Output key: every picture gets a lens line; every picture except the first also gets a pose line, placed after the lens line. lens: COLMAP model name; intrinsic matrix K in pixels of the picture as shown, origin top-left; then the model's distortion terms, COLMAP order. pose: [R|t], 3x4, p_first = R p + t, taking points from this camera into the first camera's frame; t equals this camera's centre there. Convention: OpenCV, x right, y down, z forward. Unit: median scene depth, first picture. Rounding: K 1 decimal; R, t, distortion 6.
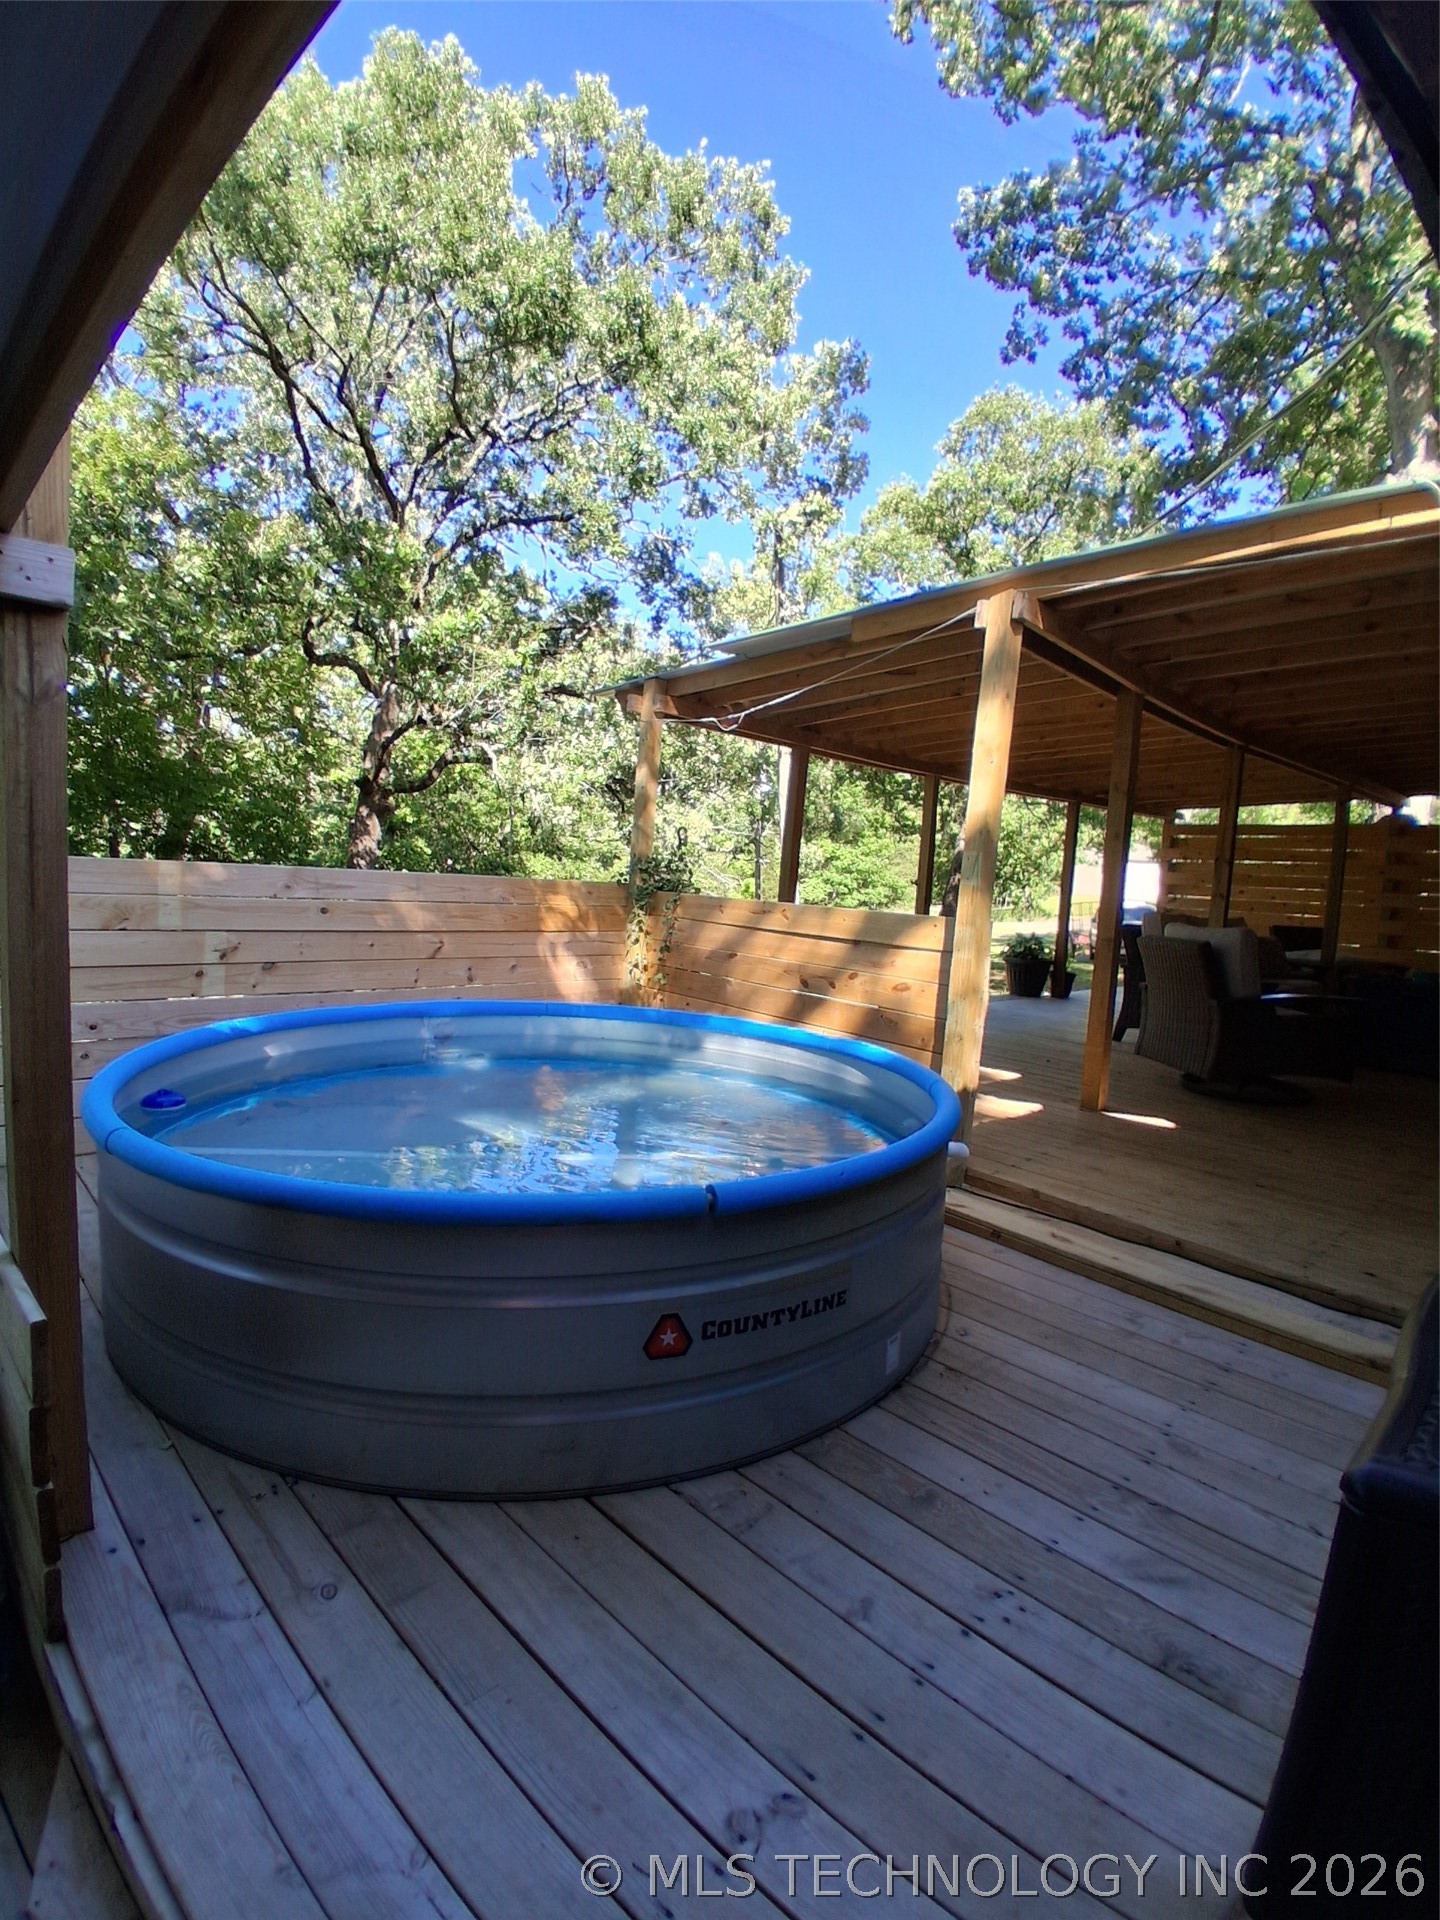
lens RADIAL K [[955.1, 0, 707.9], [0, 955.1, 961.5], [0, 0, 1]] dist [0.001209, -0.048917]
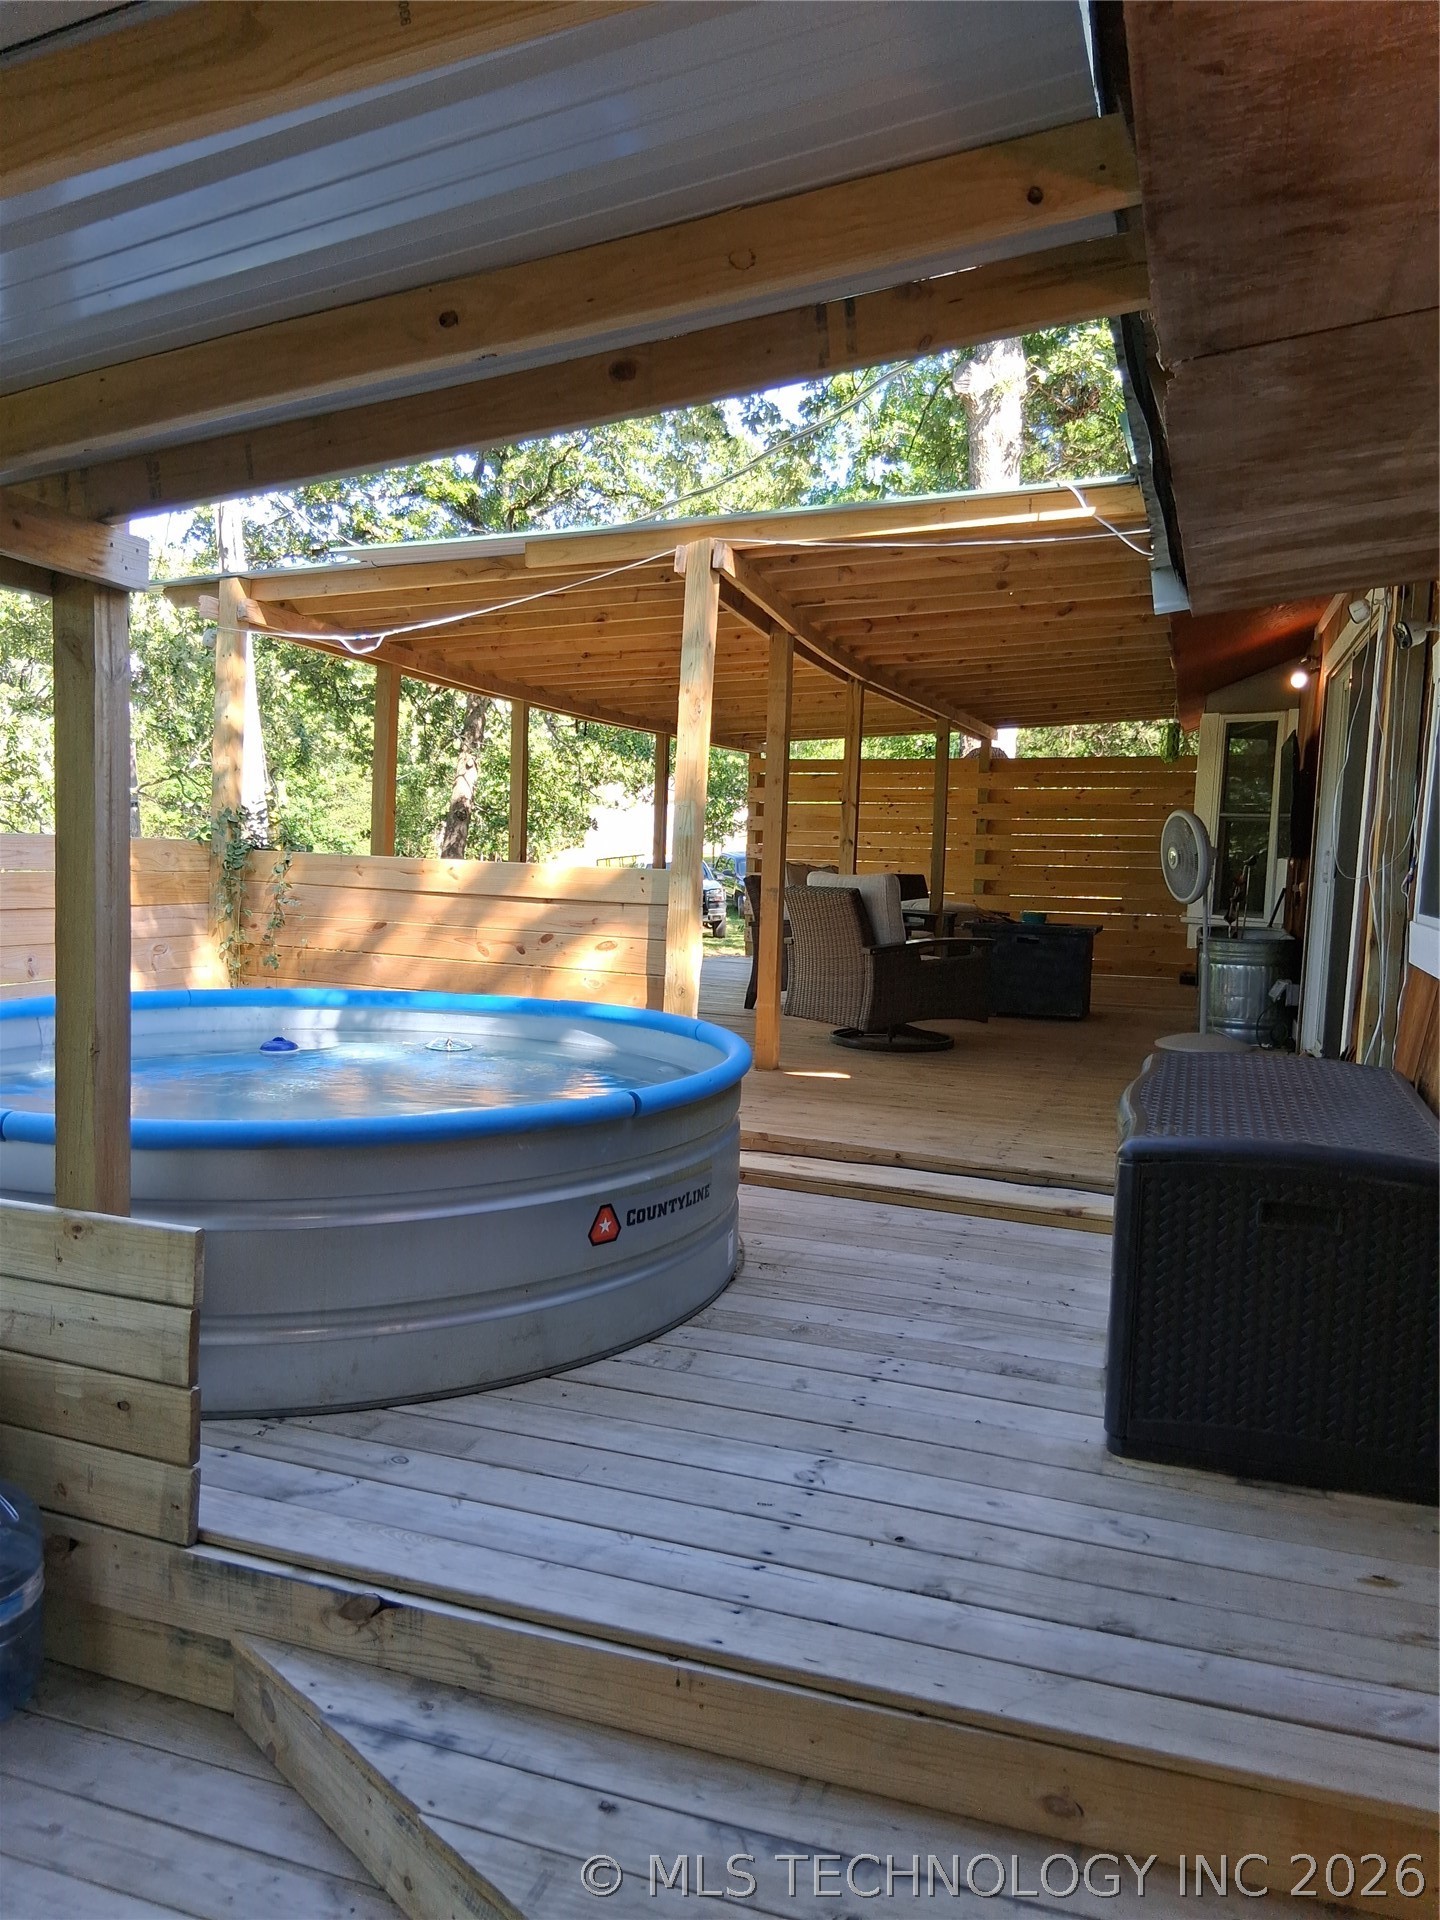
lens RADIAL K [[1424.3, 0, 720.0], [0, 1424.3, 960.0], [0, 0, 1]] dist [0.066133, 0.000653]
pose [[0.892272, -0.059236, 0.447595, -0.532483], [0.056784, 0.998207, 0.018908, 0.033498], [-0.447912, 0.008545, 0.894037, -0.497658]]
